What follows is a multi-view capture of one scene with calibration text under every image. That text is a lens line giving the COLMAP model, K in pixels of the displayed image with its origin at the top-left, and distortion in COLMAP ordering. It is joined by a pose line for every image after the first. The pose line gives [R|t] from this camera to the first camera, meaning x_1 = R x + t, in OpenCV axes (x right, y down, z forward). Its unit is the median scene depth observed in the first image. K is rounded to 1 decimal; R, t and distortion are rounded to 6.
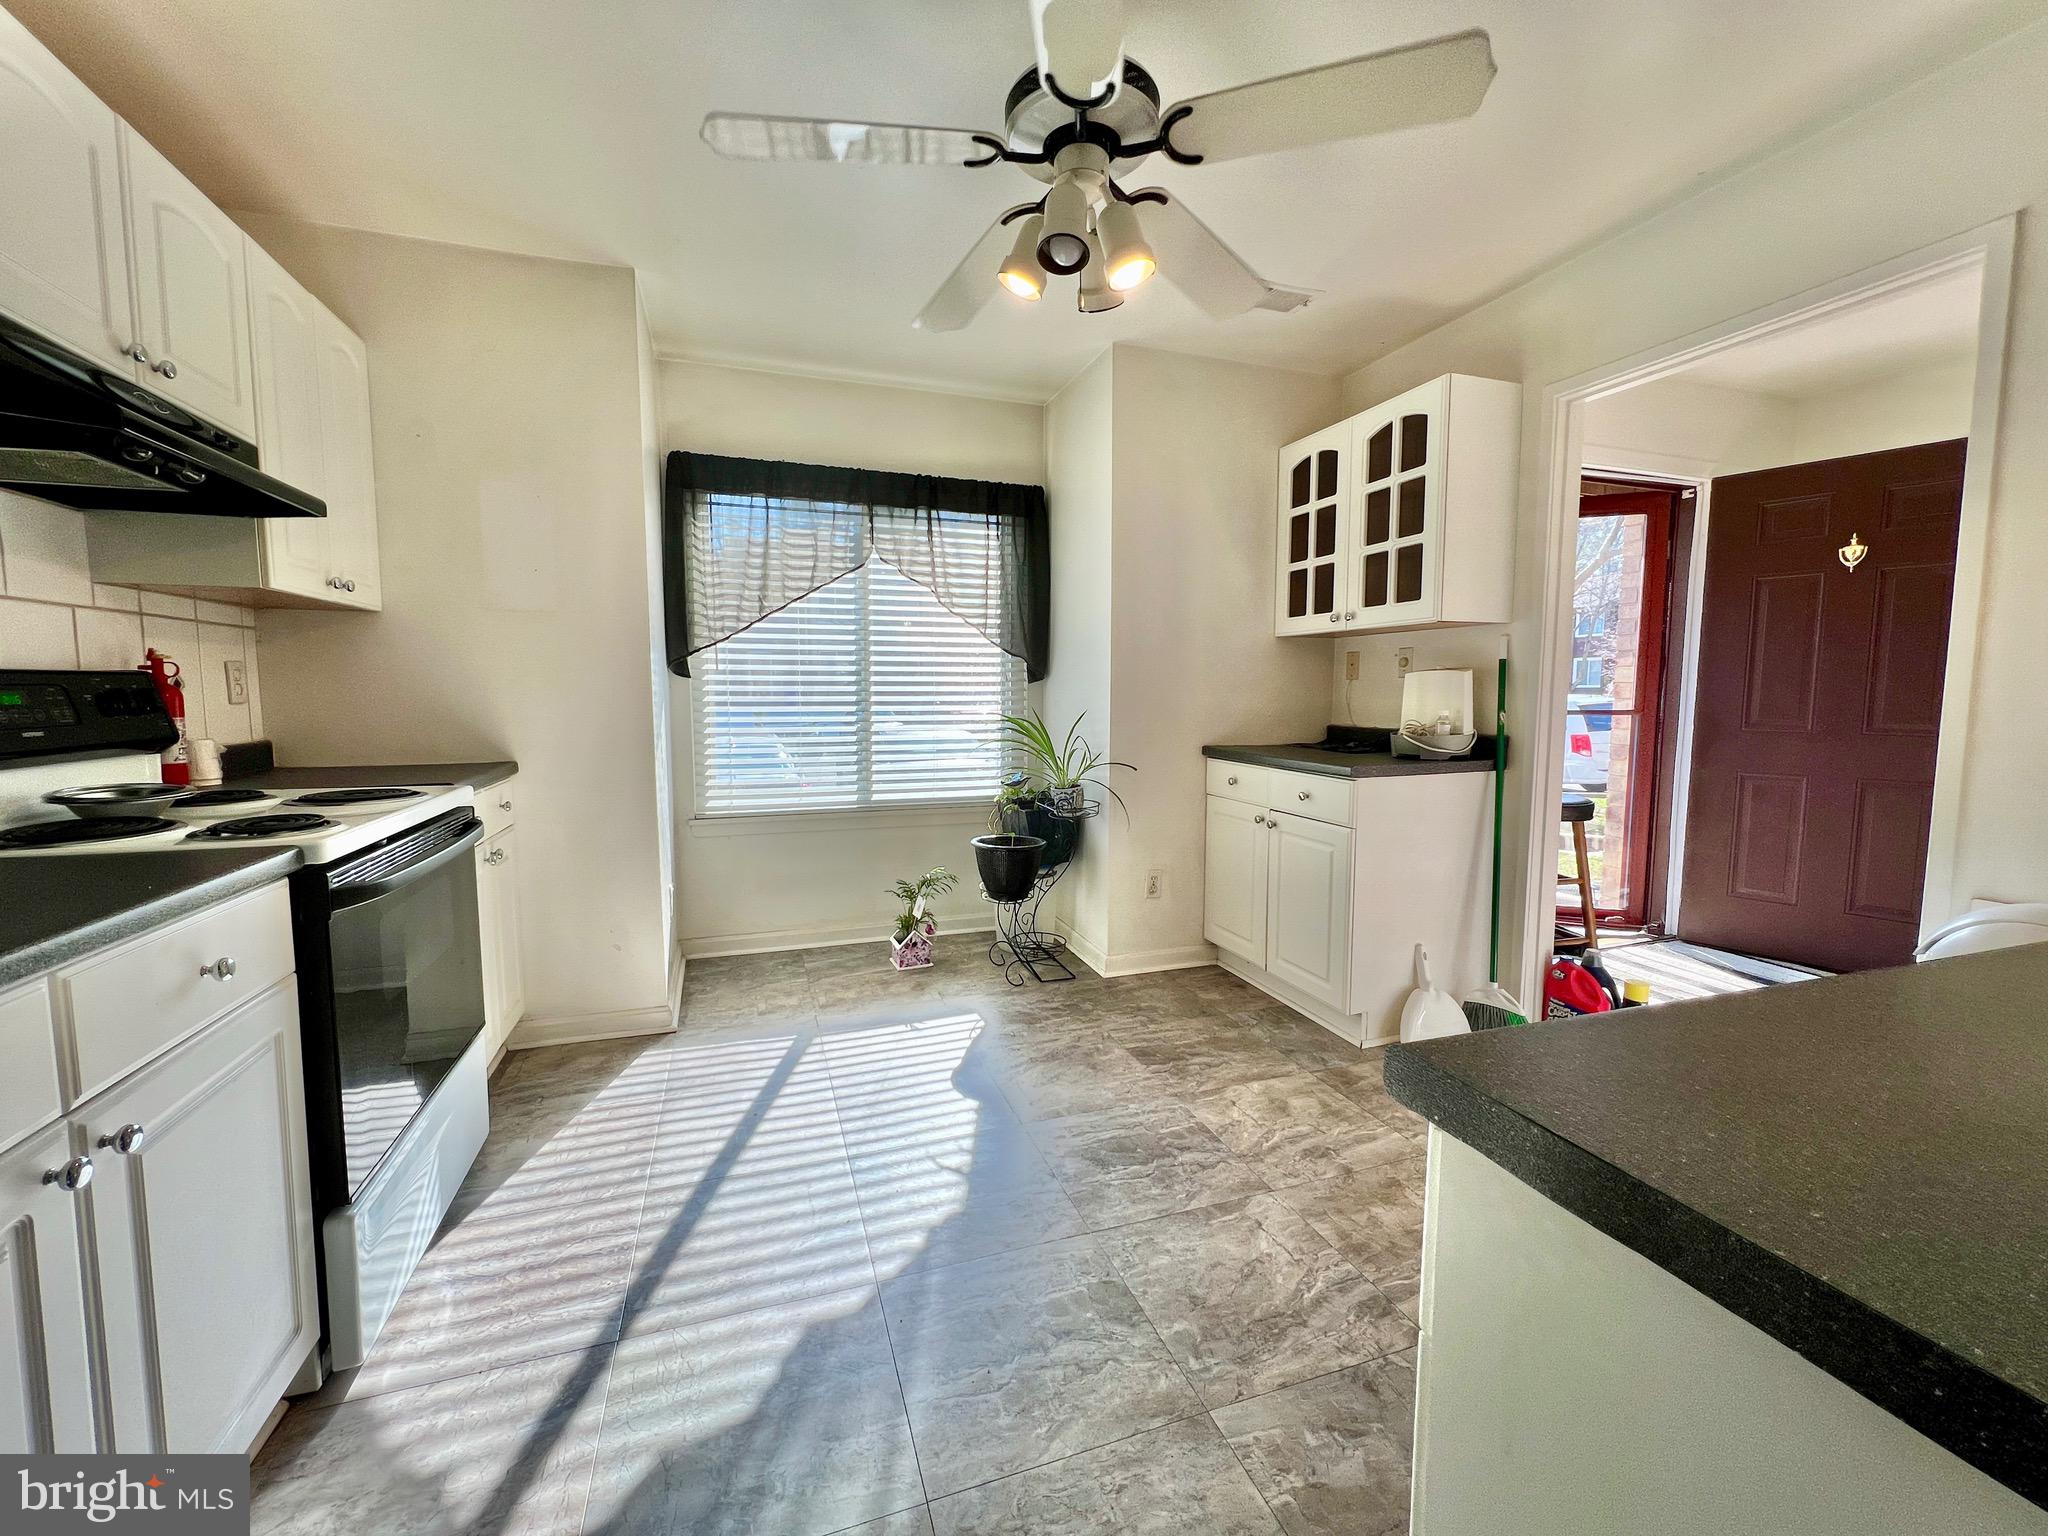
lens RADIAL K [[821.5, 0, 1017.7], [0, 821.5, 764.5], [0, 0, 1]] dist [-0.000844, 0.000630]
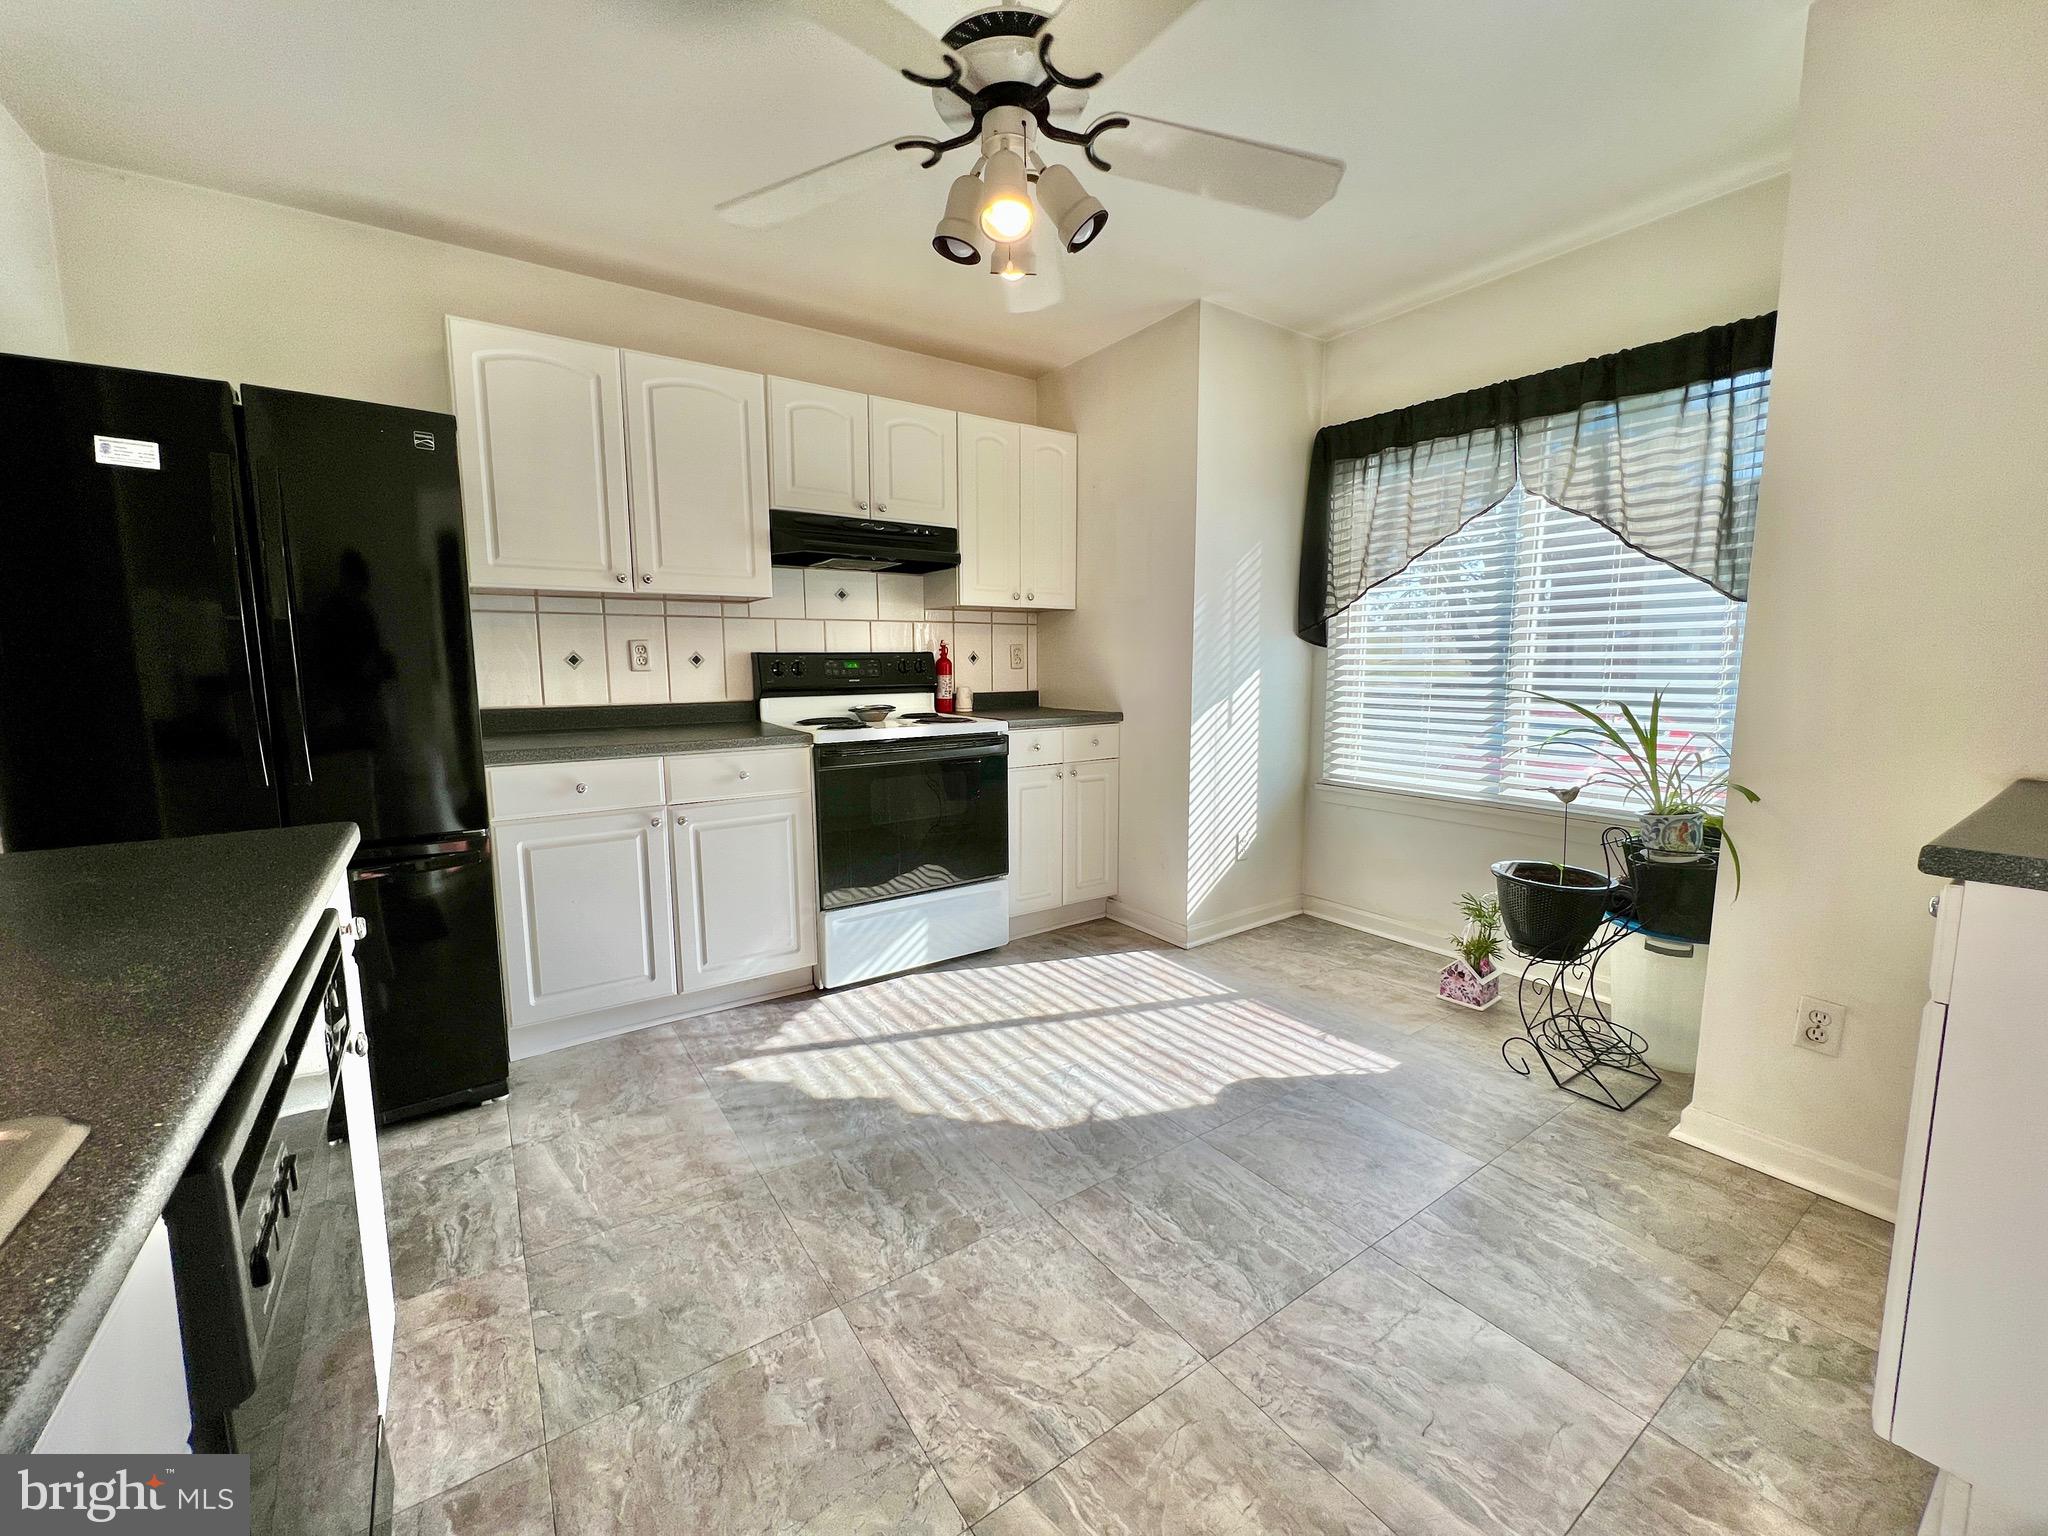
lens RADIAL K [[821.5, 0, 1017.7], [0, 821.5, 764.5], [0, 0, 1]] dist [-0.000844, 0.000630]
pose [[0.266223, 0.118116, -0.956647, 0.759521], [-0.081673, 0.991659, 0.099710, -0.045735], [0.960445, 0.051587, 0.273649, 0.527581]]
